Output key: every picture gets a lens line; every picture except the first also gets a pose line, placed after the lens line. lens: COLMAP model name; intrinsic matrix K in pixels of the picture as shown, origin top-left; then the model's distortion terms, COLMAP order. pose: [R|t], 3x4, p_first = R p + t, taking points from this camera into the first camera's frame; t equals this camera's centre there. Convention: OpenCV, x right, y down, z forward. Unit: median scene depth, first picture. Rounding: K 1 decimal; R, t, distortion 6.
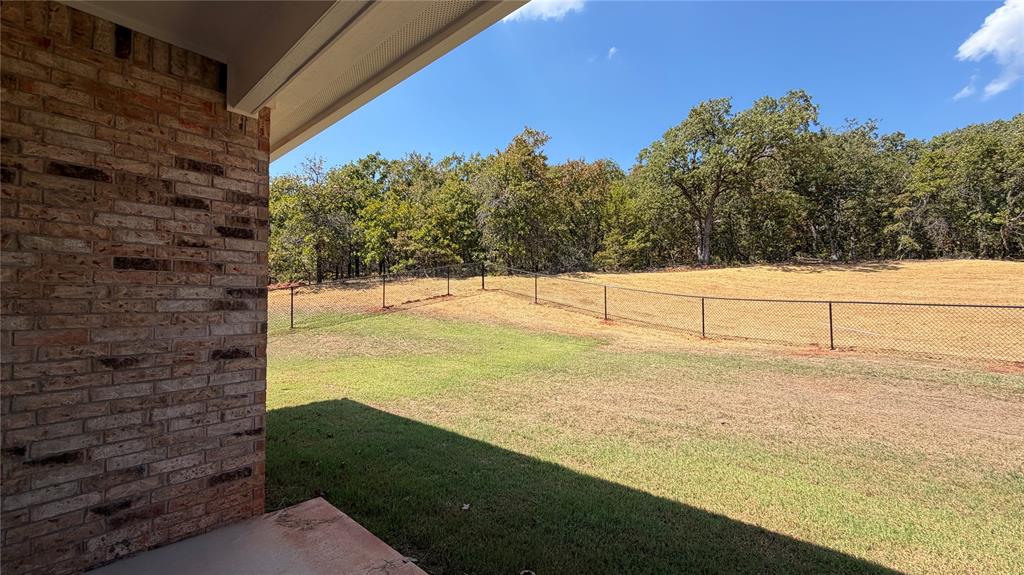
lens RADIAL K [[410.8, 0, 512.8], [0, 410.8, 295.5], [0, 0, 1]] dist [0.001366, 0.000558]
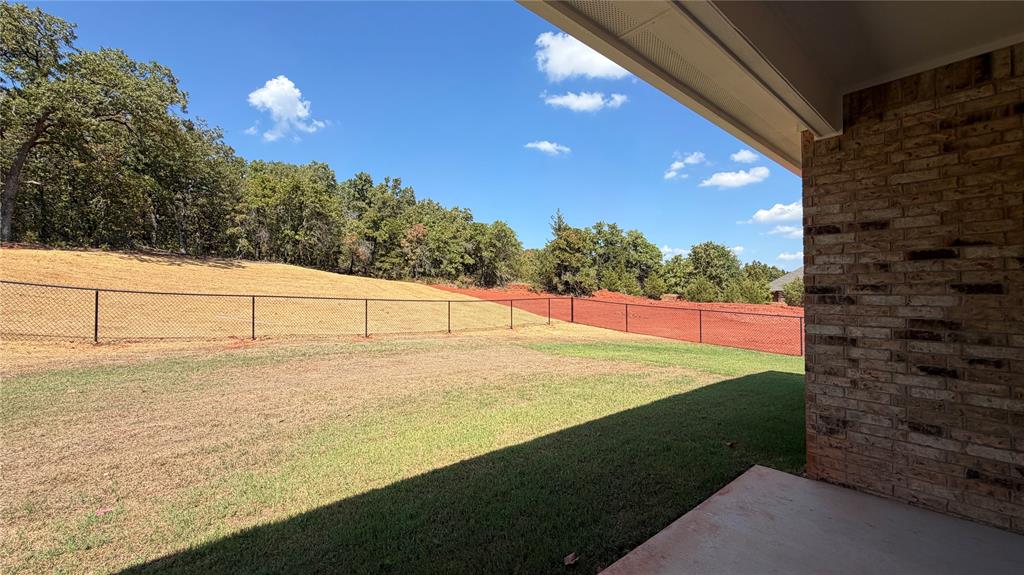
lens RADIAL K [[410.8, 0, 512.9], [0, 410.8, 285.7], [0, 0, 1]] dist [0.001366, 0.000558]
pose [[0.138535, 0.025059, 0.990040, -0.093356], [-0.014469, 0.999624, -0.023277, 0.002659], [-0.990252, -0.011101, 0.138846, 0.085003]]
